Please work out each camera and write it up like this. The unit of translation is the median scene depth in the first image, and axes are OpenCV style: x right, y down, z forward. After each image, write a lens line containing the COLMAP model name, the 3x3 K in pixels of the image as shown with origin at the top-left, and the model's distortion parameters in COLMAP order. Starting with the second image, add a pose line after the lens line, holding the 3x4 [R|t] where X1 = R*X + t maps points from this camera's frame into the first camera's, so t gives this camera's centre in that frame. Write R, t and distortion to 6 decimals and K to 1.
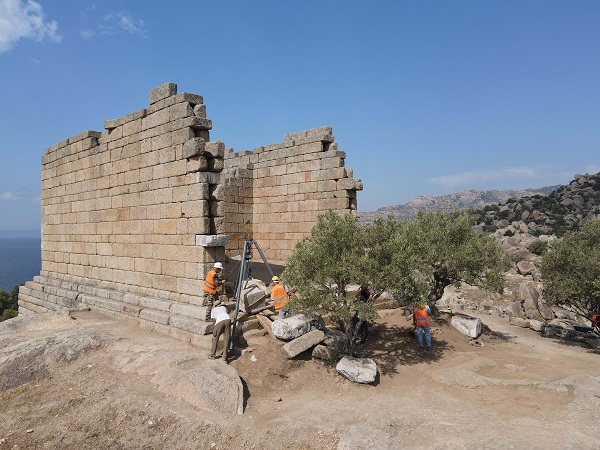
lens RADIAL K [[436.5, 0, 297.5], [0, 436.5, 228.4], [0, 0, 1]] dist [0.003466, 0.011363]
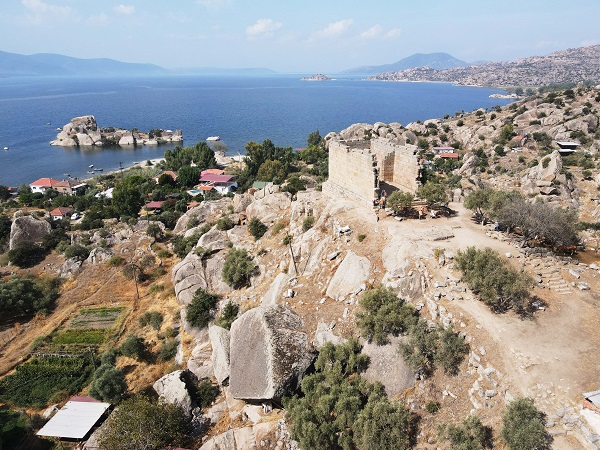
lens RADIAL K [[436.5, 0, 301.1], [0, 436.5, 226.0], [0, 0, 1]] dist [0.003466, 0.011363]
pose [[0.912720, 0.133761, -0.386070, 0.912751], [0.007661, 0.939126, 0.343488, -1.187992], [0.408514, -0.316466, 0.856134, -3.394523]]
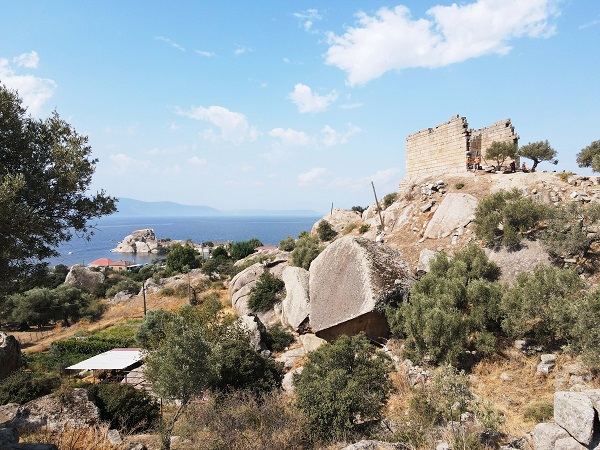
lens RADIAL K [[436.5, 0, 299.1], [0, 436.5, 226.2], [0, 0, 1]] dist [0.003466, 0.011363]
pose [[0.866353, 0.014770, -0.499213, 0.492989], [0.004457, 0.999294, 0.037300, 0.563051], [0.499412, -0.034540, 0.865676, -3.414692]]
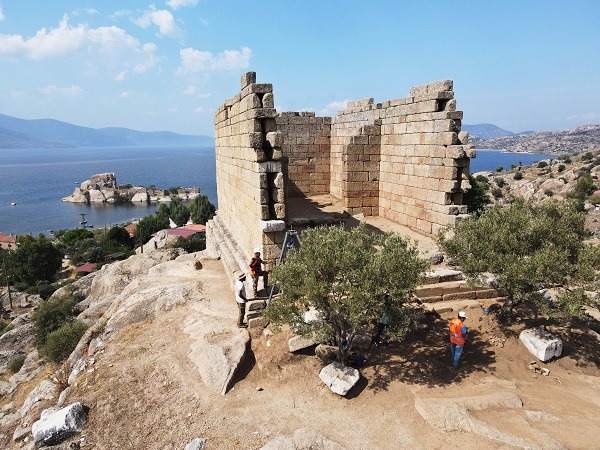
lens RADIAL K [[436.5, 0, 301.3], [0, 436.5, 223.9], [0, 0, 1]] dist [0.003466, 0.011363]
pose [[0.865829, 0.087383, -0.492650, 0.409183], [0.009932, 0.981435, 0.191537, -0.183309], [0.500241, -0.170731, 0.848888, 0.096711]]
